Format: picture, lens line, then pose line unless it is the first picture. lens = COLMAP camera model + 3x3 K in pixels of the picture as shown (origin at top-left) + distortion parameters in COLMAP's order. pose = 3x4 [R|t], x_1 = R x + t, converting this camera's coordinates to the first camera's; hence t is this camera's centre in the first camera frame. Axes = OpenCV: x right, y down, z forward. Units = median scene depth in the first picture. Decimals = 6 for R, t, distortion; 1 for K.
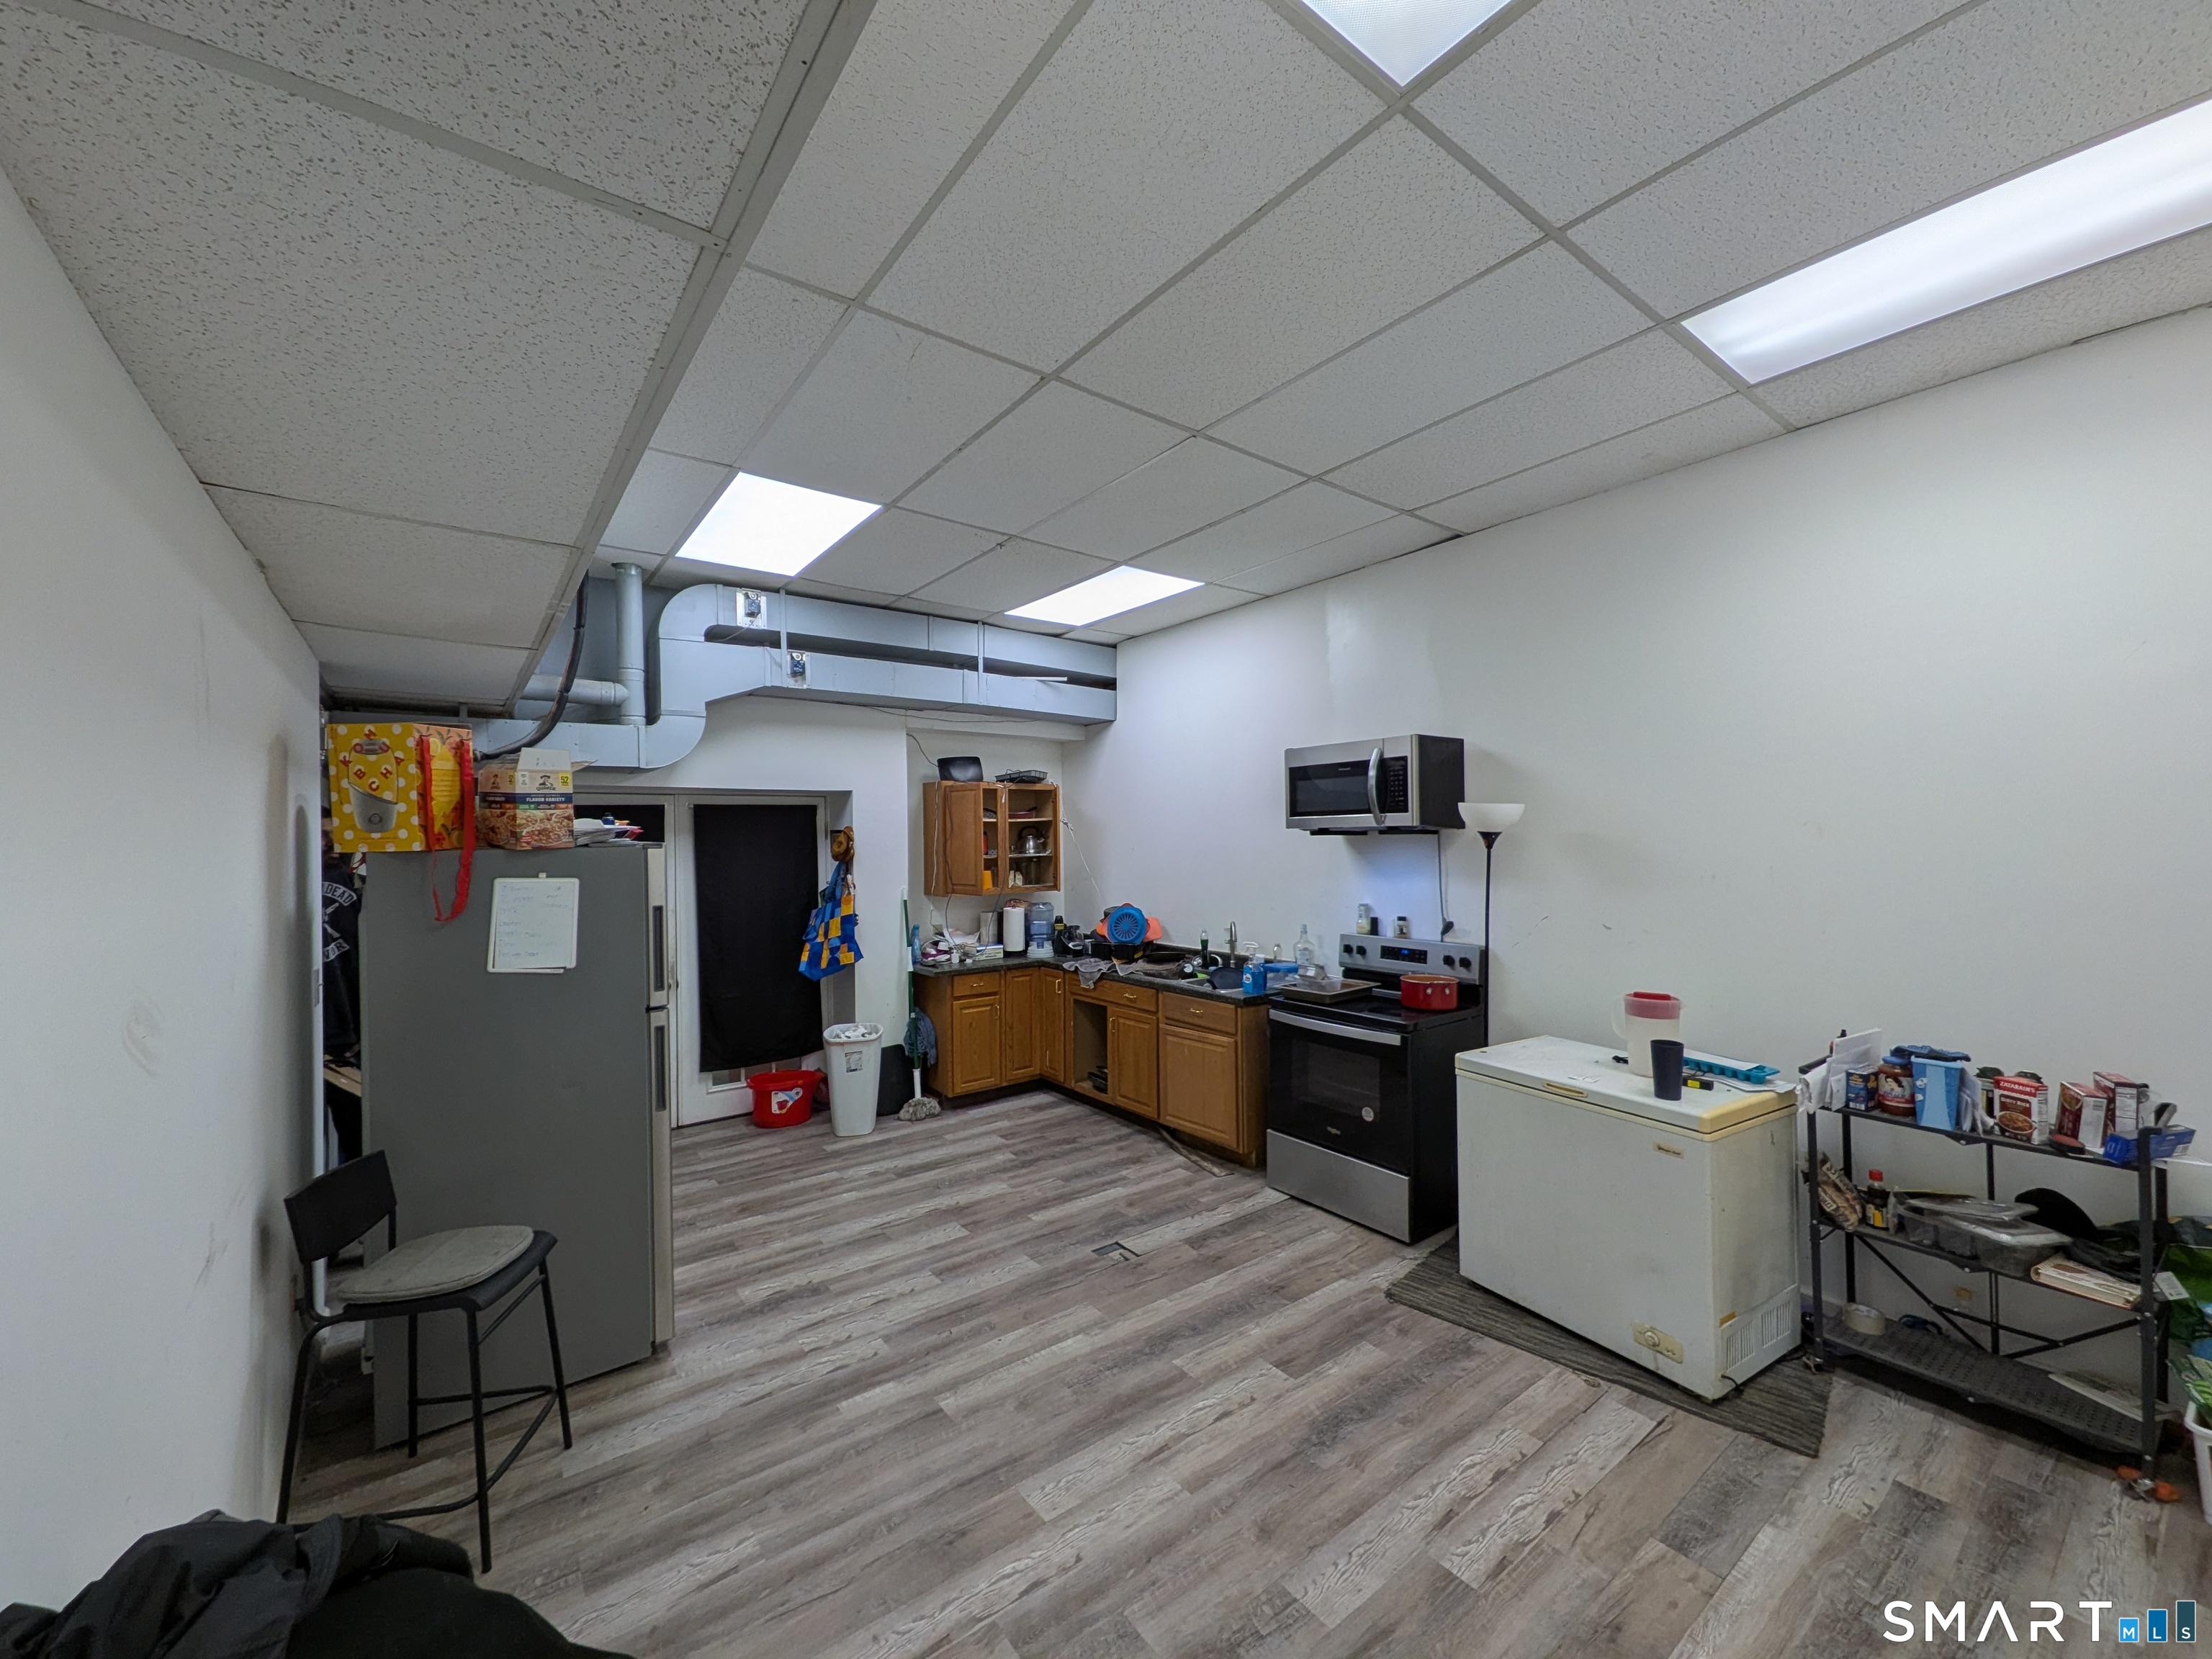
lens RADIAL K [[879.7, 0, 1117.3], [0, 879.7, 833.9], [0, 0, 1]] dist [0.000915, 0.000016]
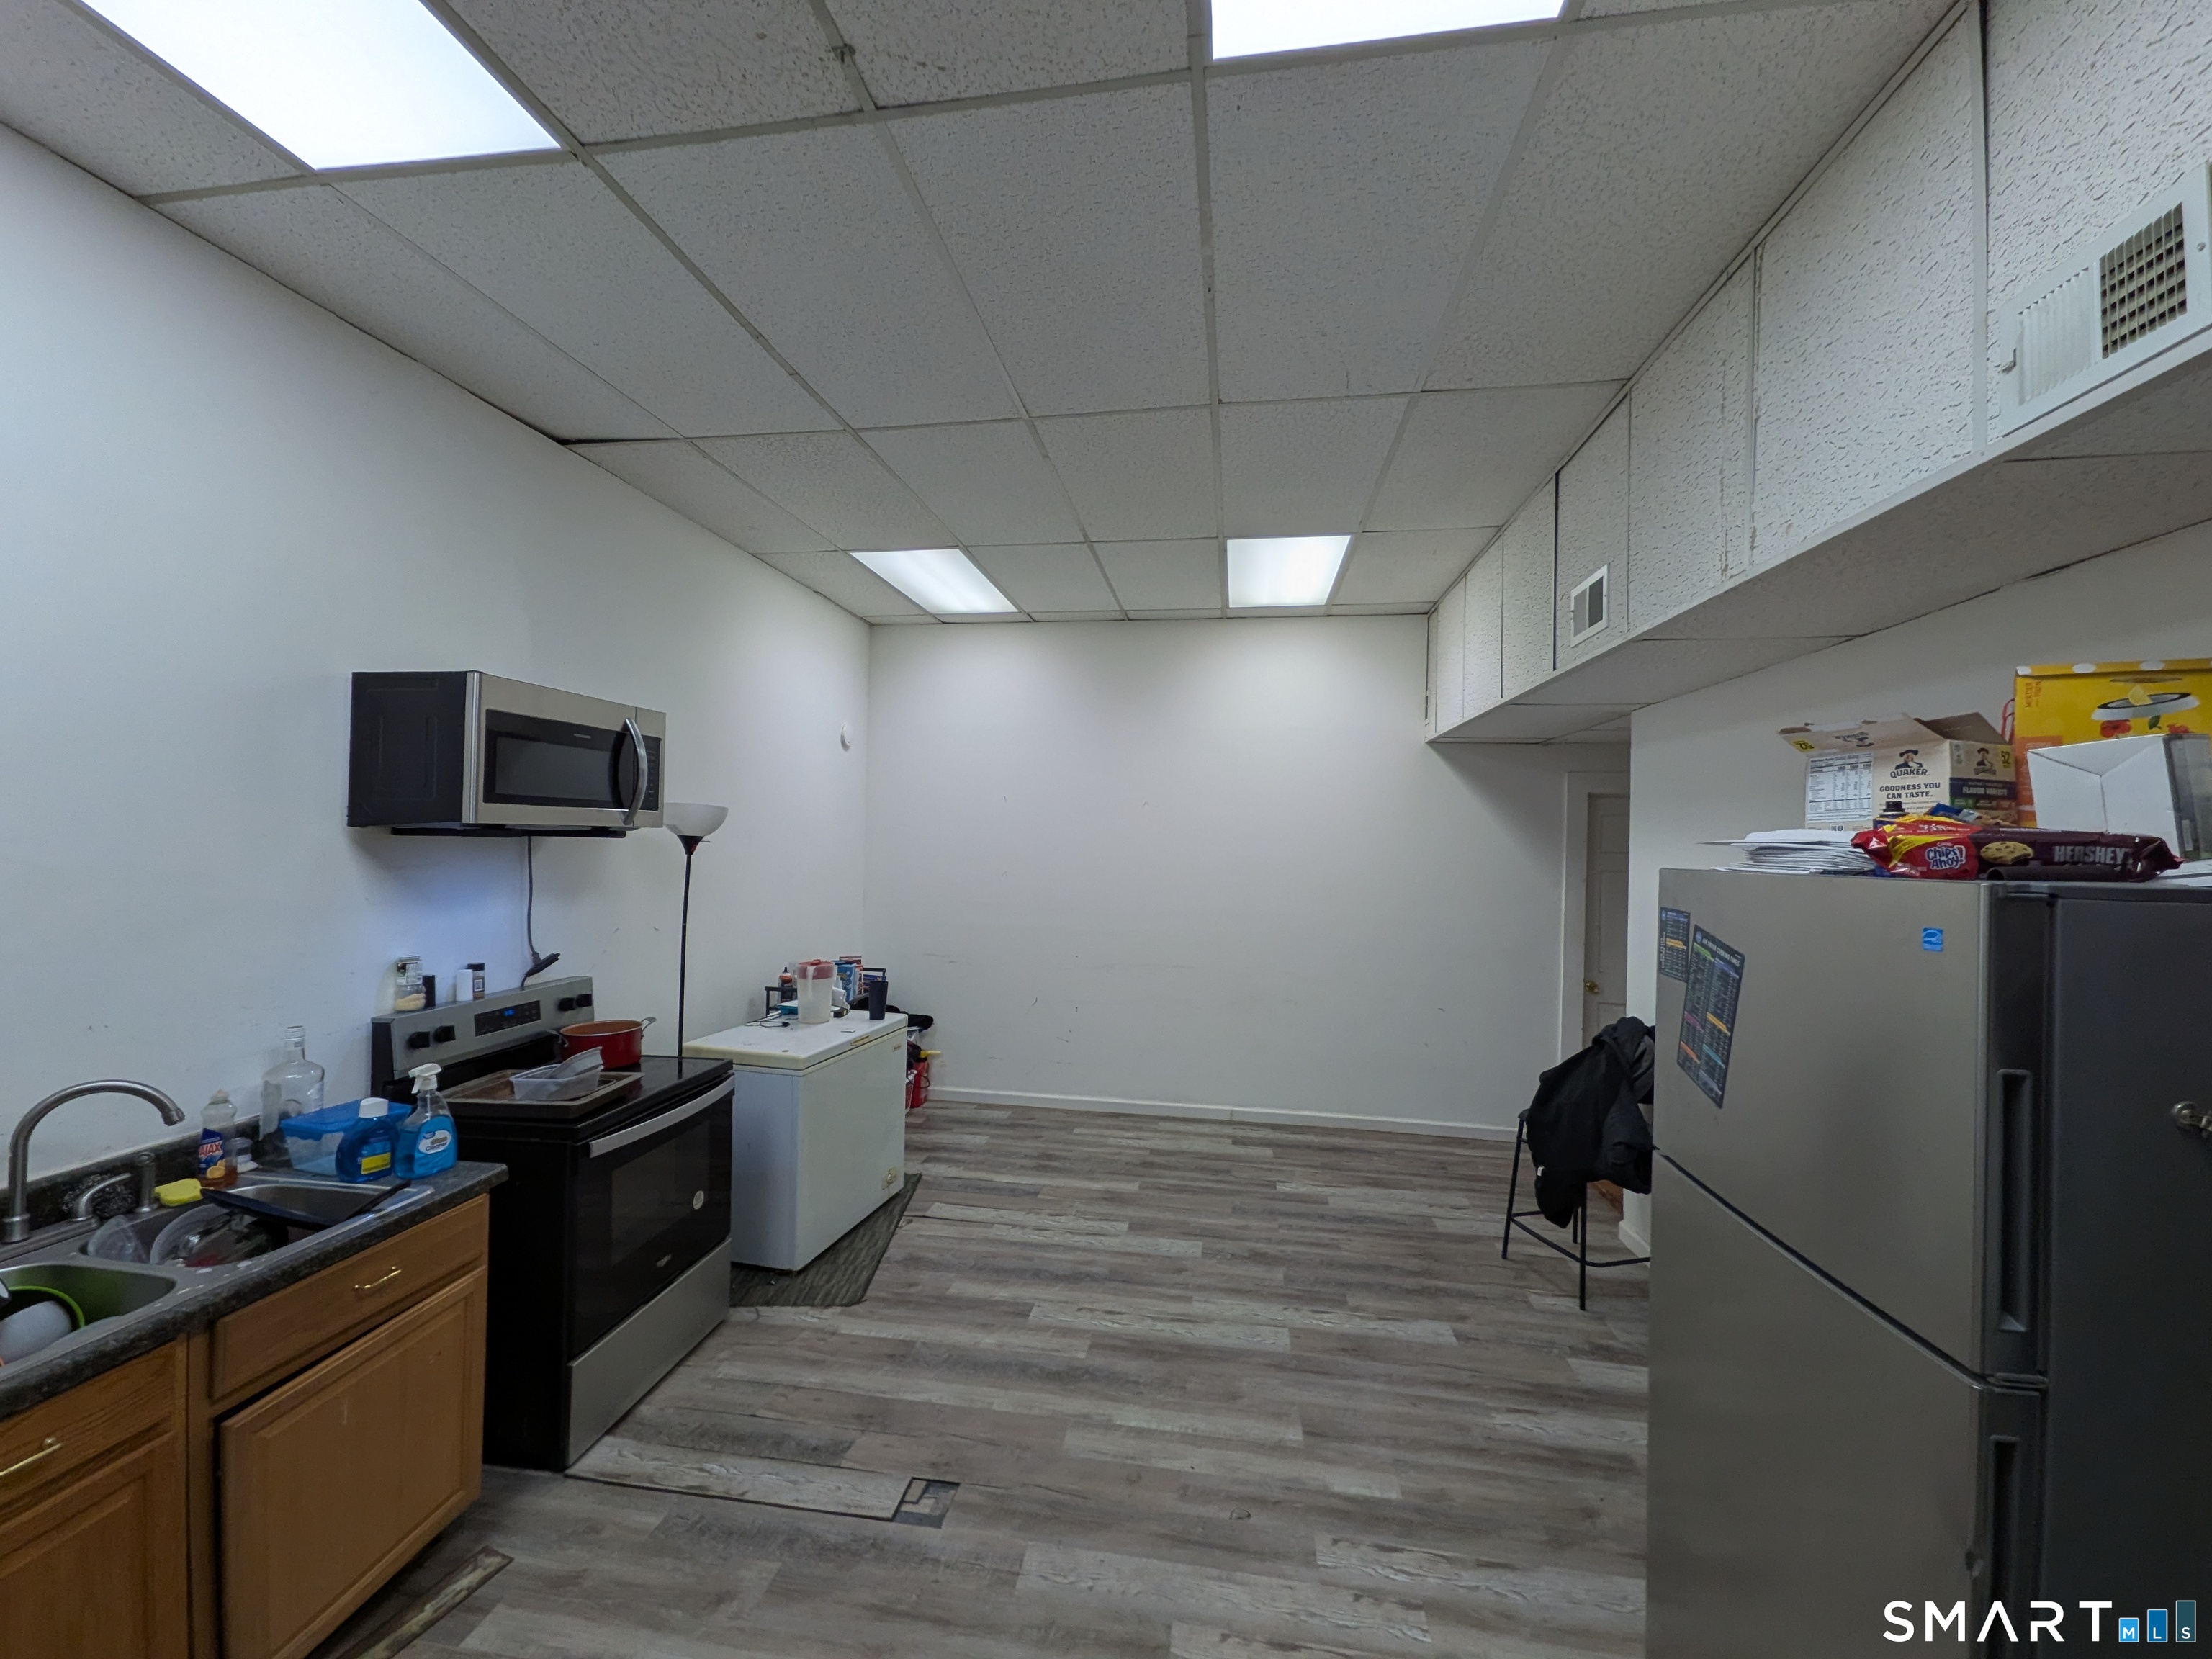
lens RADIAL K [[879.7, 0, 1105.9], [0, 879.7, 833.5], [0, 0, 1]] dist [0.000915, 0.000016]
pose [[-0.699433, 0.001096, 0.714697, -0.704344], [-0.015367, 0.999745, -0.016571, 0.004487], [-0.714533, -0.022573, -0.699238, 1.750561]]
